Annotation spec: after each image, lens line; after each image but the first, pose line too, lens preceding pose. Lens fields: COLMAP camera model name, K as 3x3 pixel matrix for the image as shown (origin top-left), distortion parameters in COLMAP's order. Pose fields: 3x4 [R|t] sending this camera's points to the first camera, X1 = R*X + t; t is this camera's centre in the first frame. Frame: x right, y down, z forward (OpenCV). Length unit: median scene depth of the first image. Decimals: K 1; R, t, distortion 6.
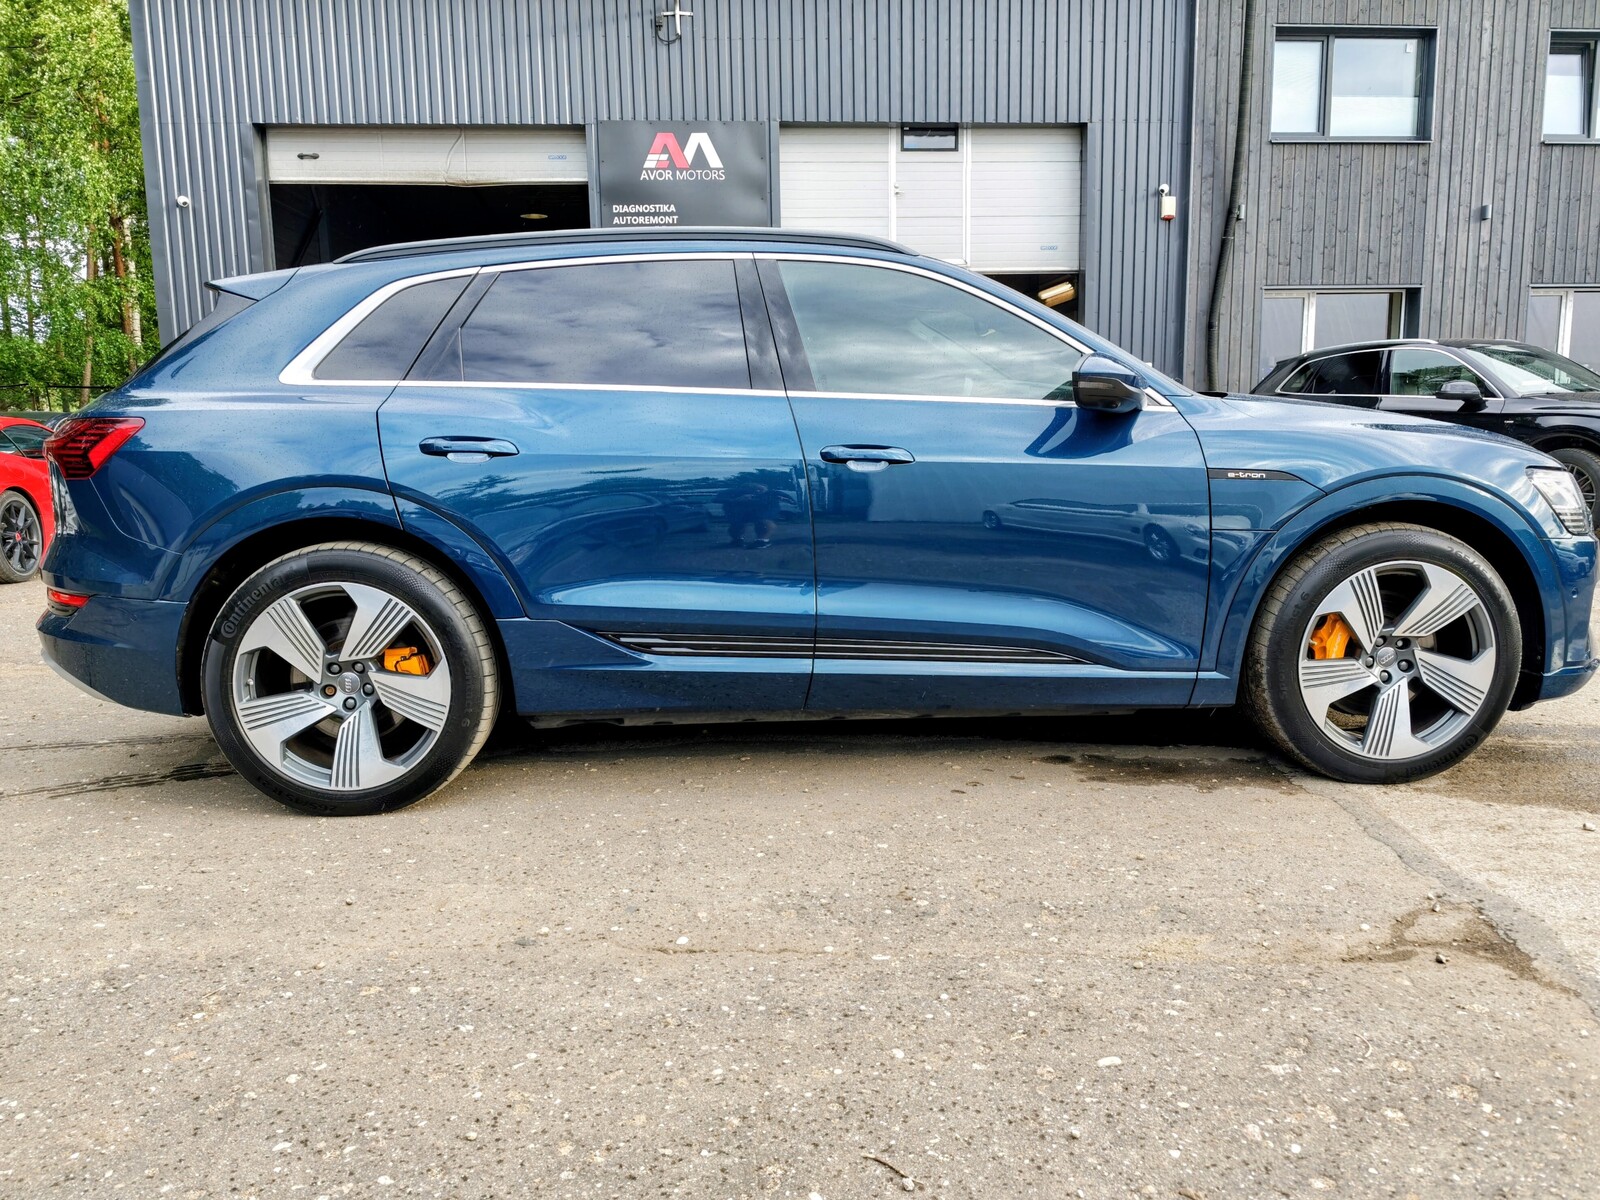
lens RADIAL K [[1194.8, 0, 756.1], [0, 1194.8, 603.7], [0, 0, 1]] dist [0.001681, -0.009990]
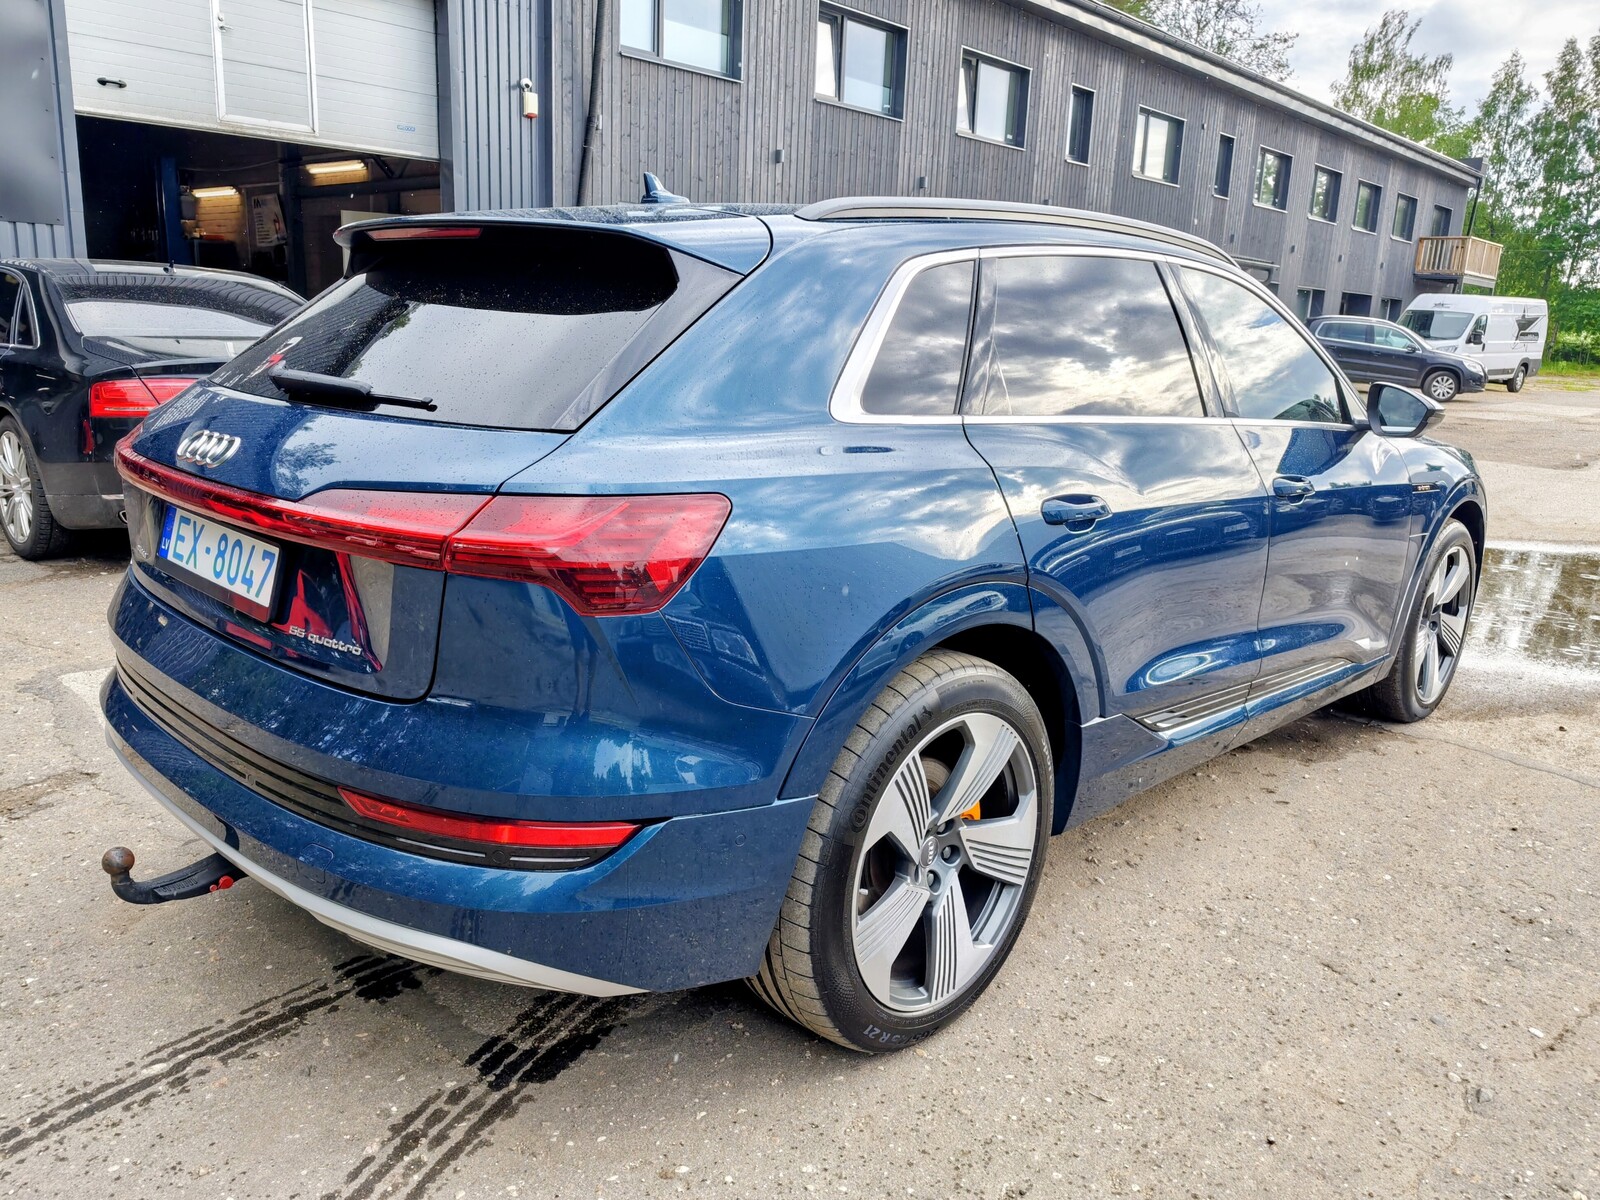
lens RADIAL K [[1229.4, 0, 800.0], [0, 1229.4, 600.0], [0, 0, 1]] dist [0.010485, 0.001917]
pose [[0.709605, -0.116827, 0.694847, -0.231773], [0.052261, 0.992169, 0.113446, -0.043758], [-0.702659, -0.044188, 0.710153, 0.145043]]
